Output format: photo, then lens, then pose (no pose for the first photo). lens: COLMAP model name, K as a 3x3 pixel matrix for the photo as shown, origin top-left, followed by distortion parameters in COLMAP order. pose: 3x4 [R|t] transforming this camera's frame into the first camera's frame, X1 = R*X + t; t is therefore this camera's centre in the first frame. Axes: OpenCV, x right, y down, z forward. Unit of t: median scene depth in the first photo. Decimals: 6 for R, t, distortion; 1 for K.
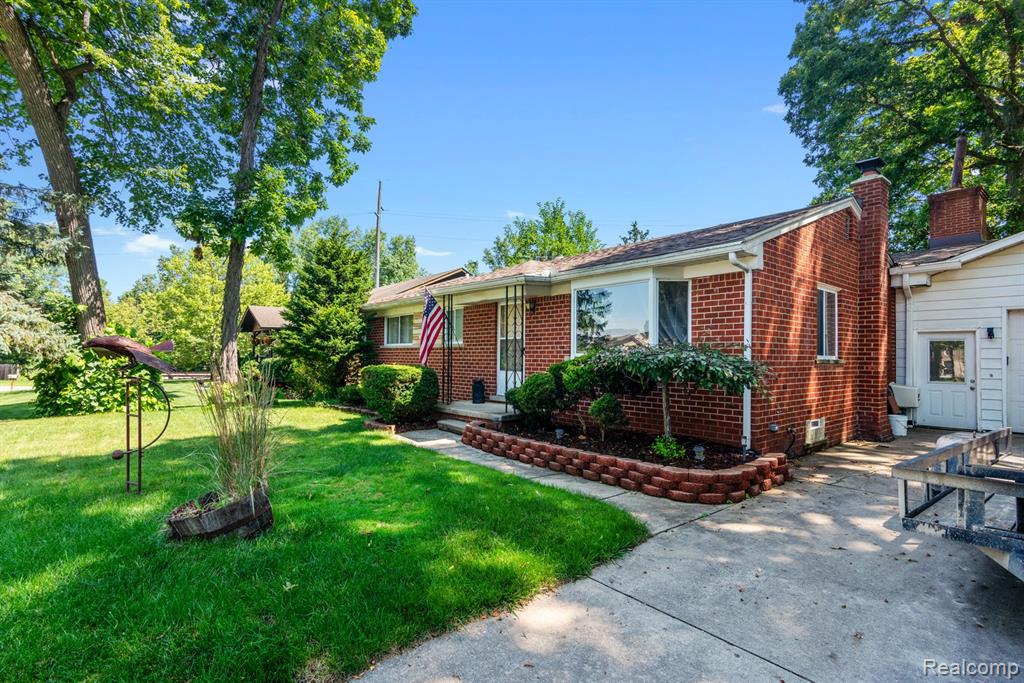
lens RADIAL K [[488.8, 0, 518.6], [0, 488.8, 344.1], [0, 0, 1]] dist [0.006610, 0.000840]
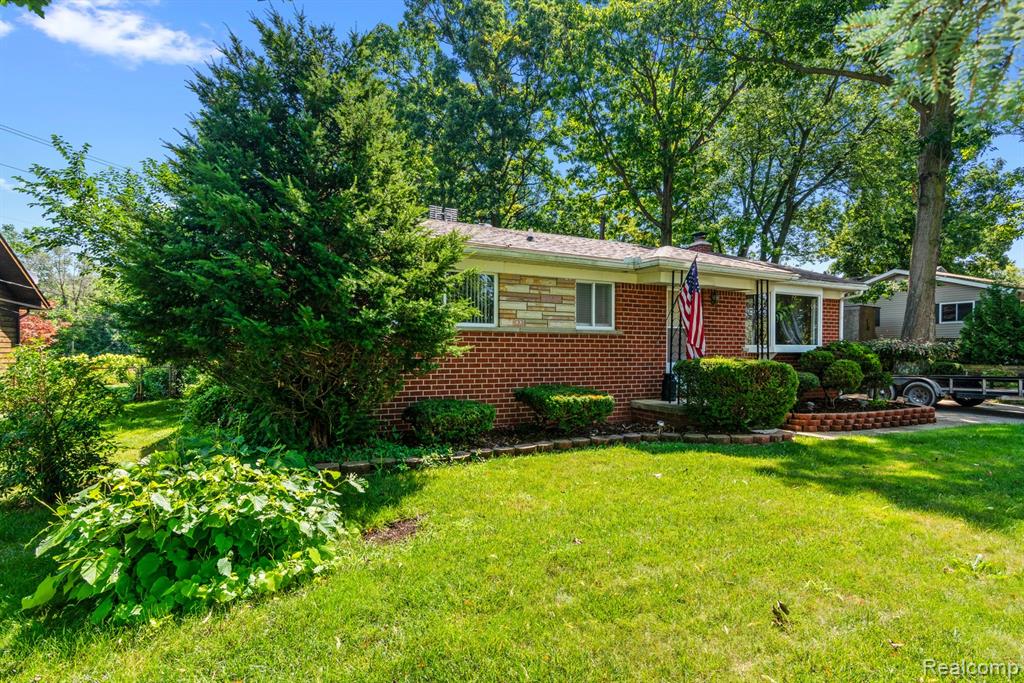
lens RADIAL K [[488.8, 0, 515.7], [0, 488.8, 351.0], [0, 0, 1]] dist [0.006610, 0.000840]
pose [[0.277740, -0.007418, 0.960628, -0.780320], [-0.028859, 0.999454, 0.016061, 0.021095], [-0.960223, -0.032184, 0.277374, 0.807585]]
